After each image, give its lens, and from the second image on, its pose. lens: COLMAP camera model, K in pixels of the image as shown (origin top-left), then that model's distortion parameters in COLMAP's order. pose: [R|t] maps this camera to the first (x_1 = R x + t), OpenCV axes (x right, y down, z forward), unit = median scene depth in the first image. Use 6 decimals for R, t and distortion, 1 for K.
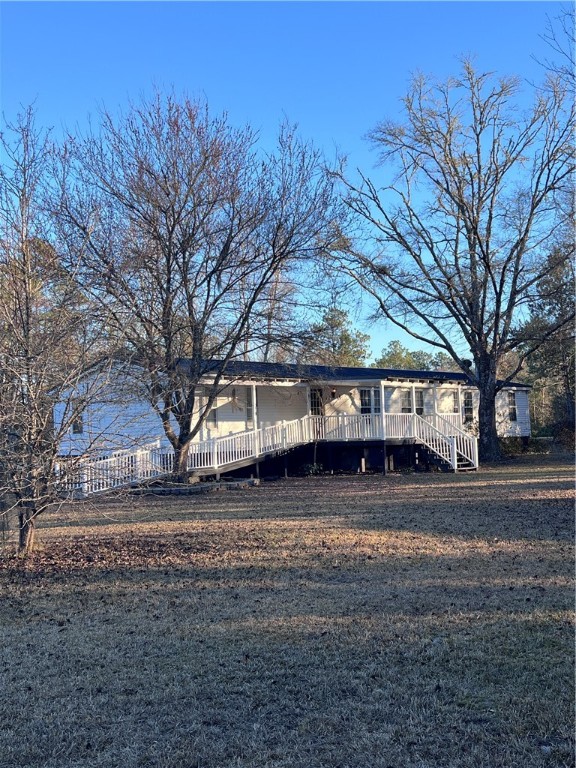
lens RADIAL K [[876.0, 0, 286.6], [0, 876.0, 389.1], [0, 0, 1]] dist [0.044350, 0.000000]
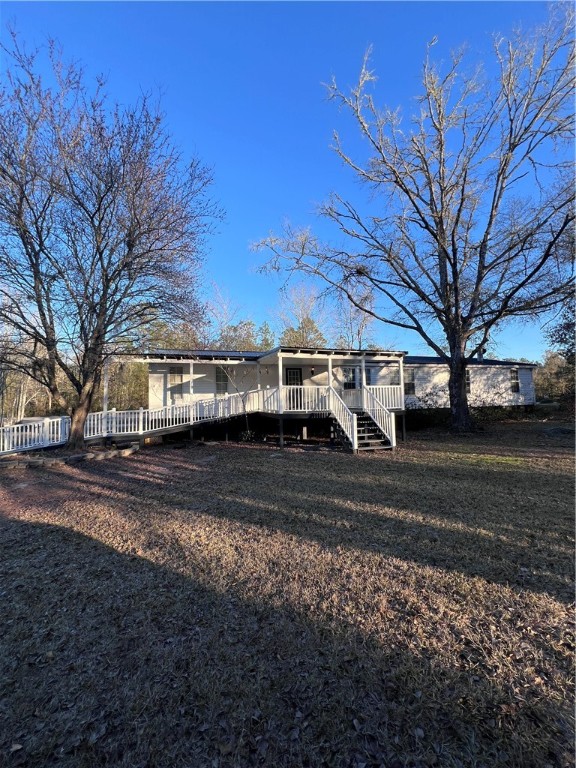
lens RADIAL K [[310.4, 0, 292.1], [0, 310.4, 378.5], [0, 0, 1]] dist [-0.000546, 0.000226]
pose [[0.882087, -0.022087, -0.470569, 0.279854], [0.018497, 0.999754, -0.012253, 0.024021], [0.470724, 0.002104, 0.882278, 0.696904]]
